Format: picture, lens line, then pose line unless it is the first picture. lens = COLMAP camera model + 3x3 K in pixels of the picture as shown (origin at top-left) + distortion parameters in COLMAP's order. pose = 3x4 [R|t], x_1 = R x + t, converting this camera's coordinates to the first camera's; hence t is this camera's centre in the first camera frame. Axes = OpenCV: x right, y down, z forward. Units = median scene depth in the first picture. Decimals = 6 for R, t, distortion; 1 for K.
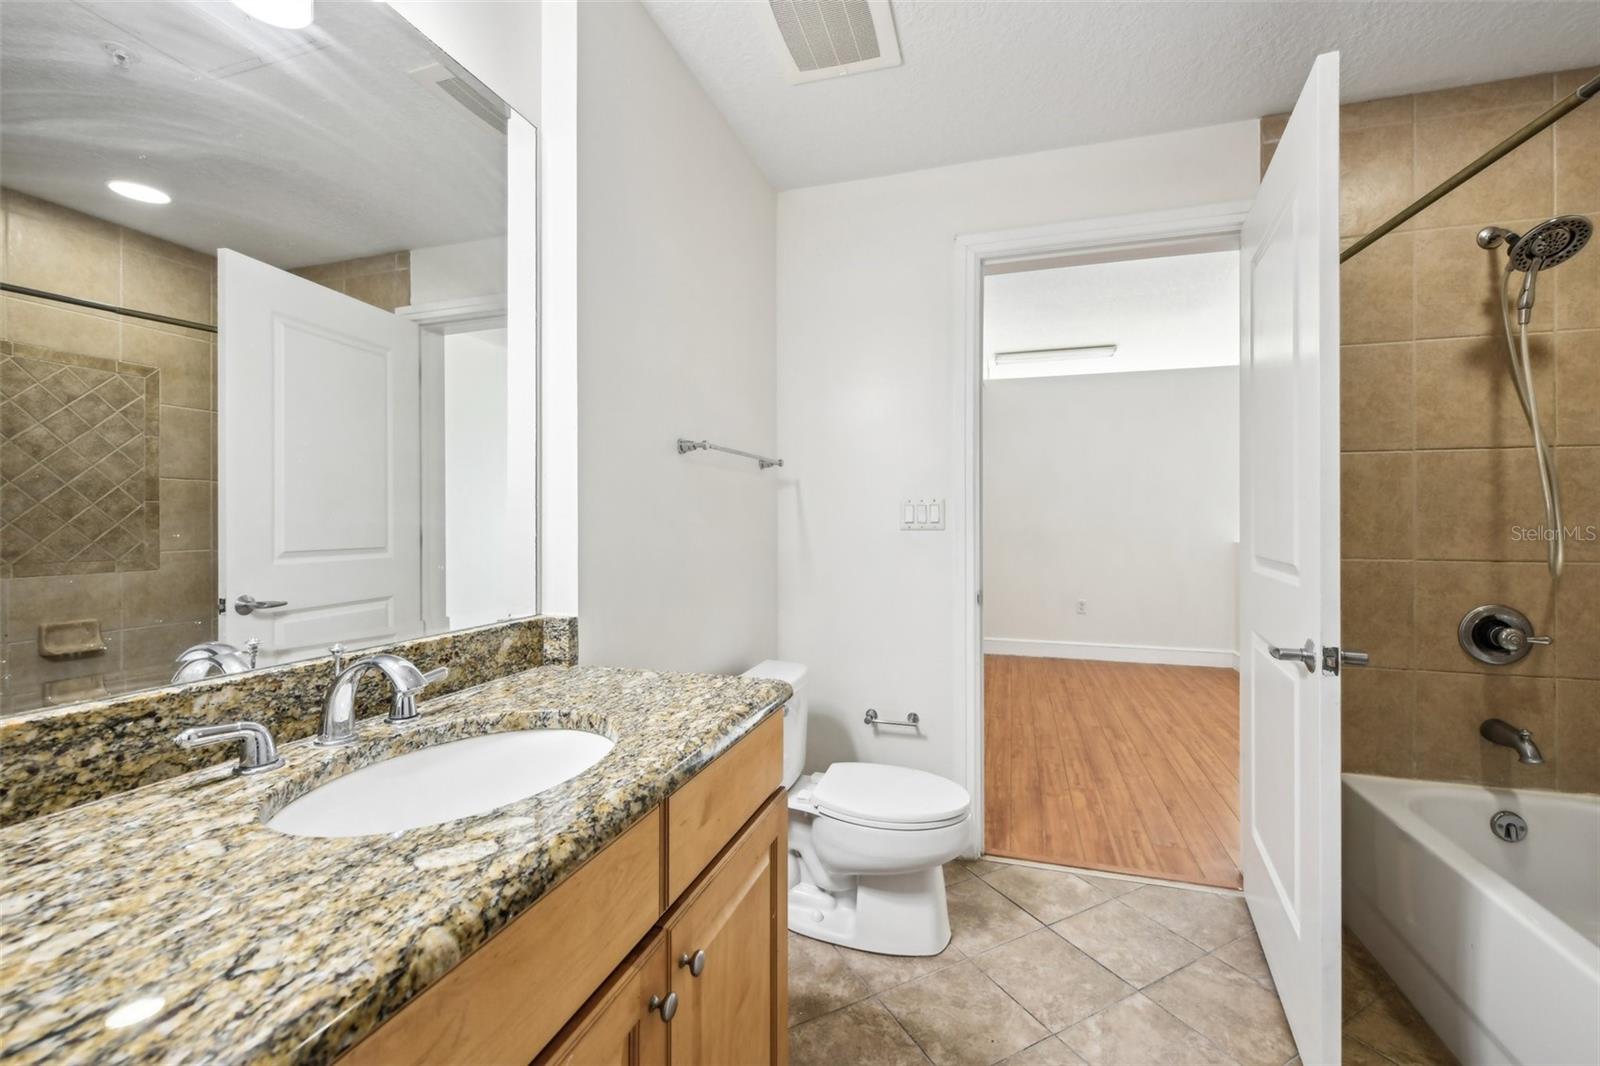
lens RADIAL K [[683.6, 0, 799.2], [0, 683.6, 526.3], [0, 0, 1]] dist [0.000529, -0.000016]
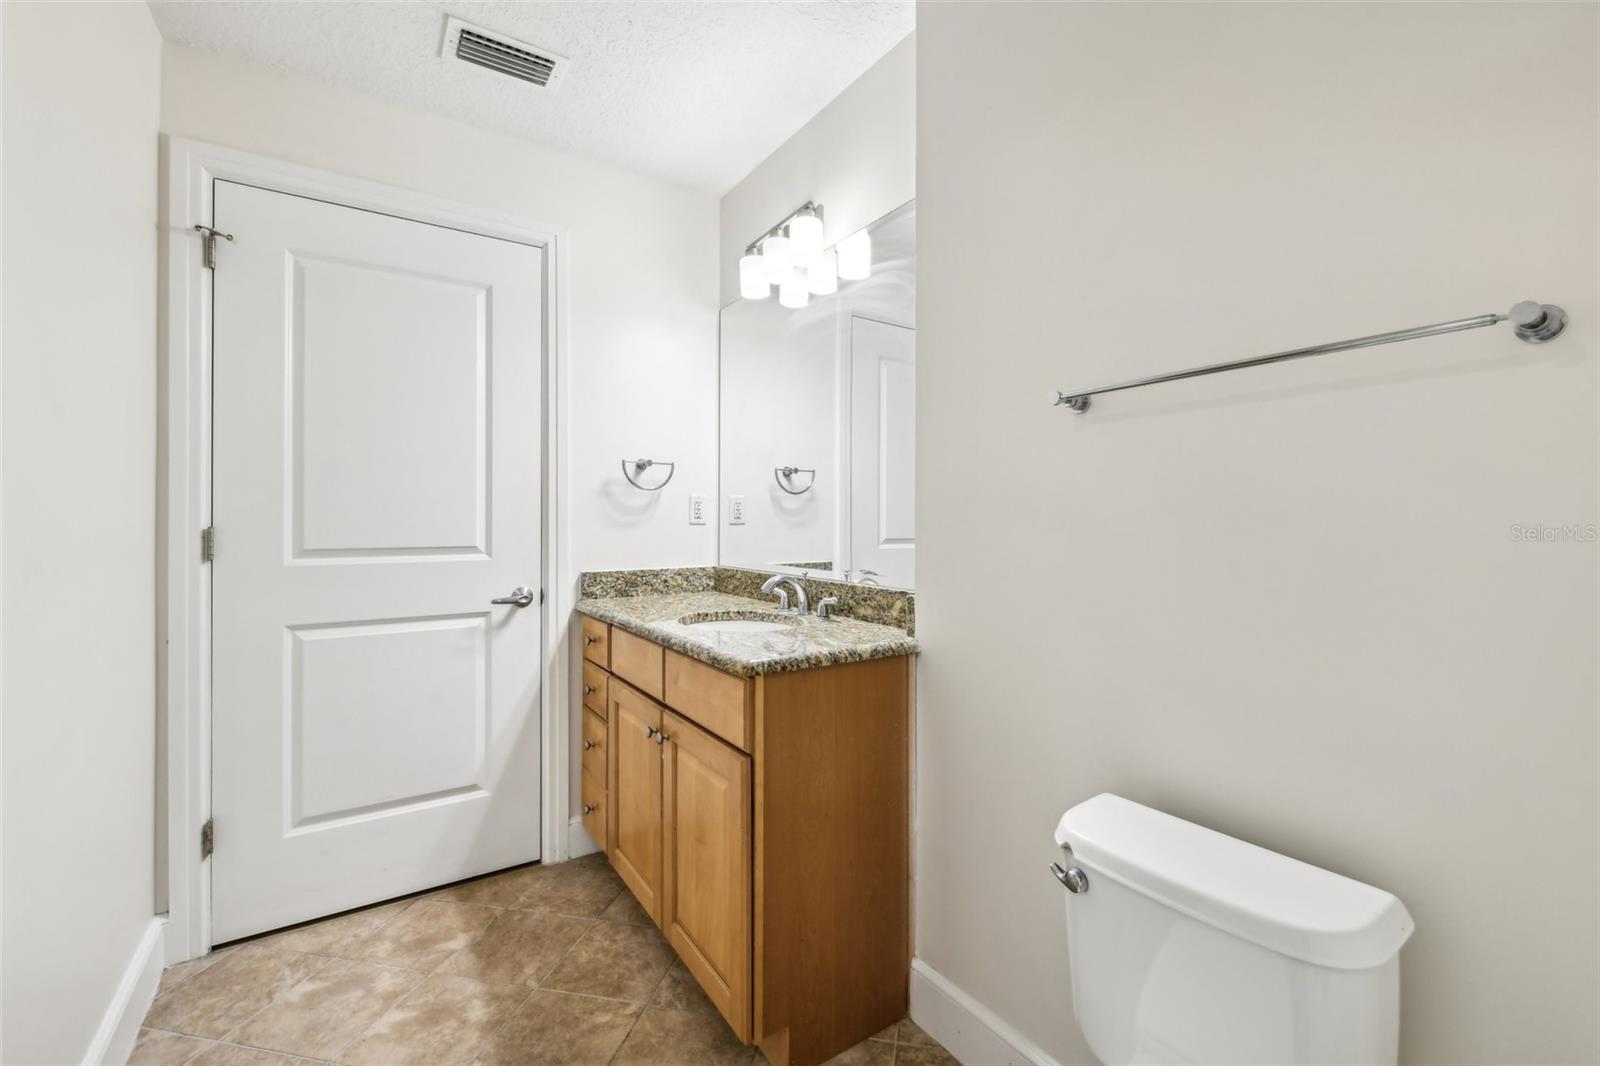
lens RADIAL K [[683.6, 0, 801.3], [0, 683.6, 524.1], [0, 0, 1]] dist [0.000529, -0.000016]
pose [[-0.639294, 0.005575, -0.768942, 0.399703], [-0.002068, 0.999958, 0.008969, 0.000090], [0.768960, 0.007324, -0.639255, 0.926824]]
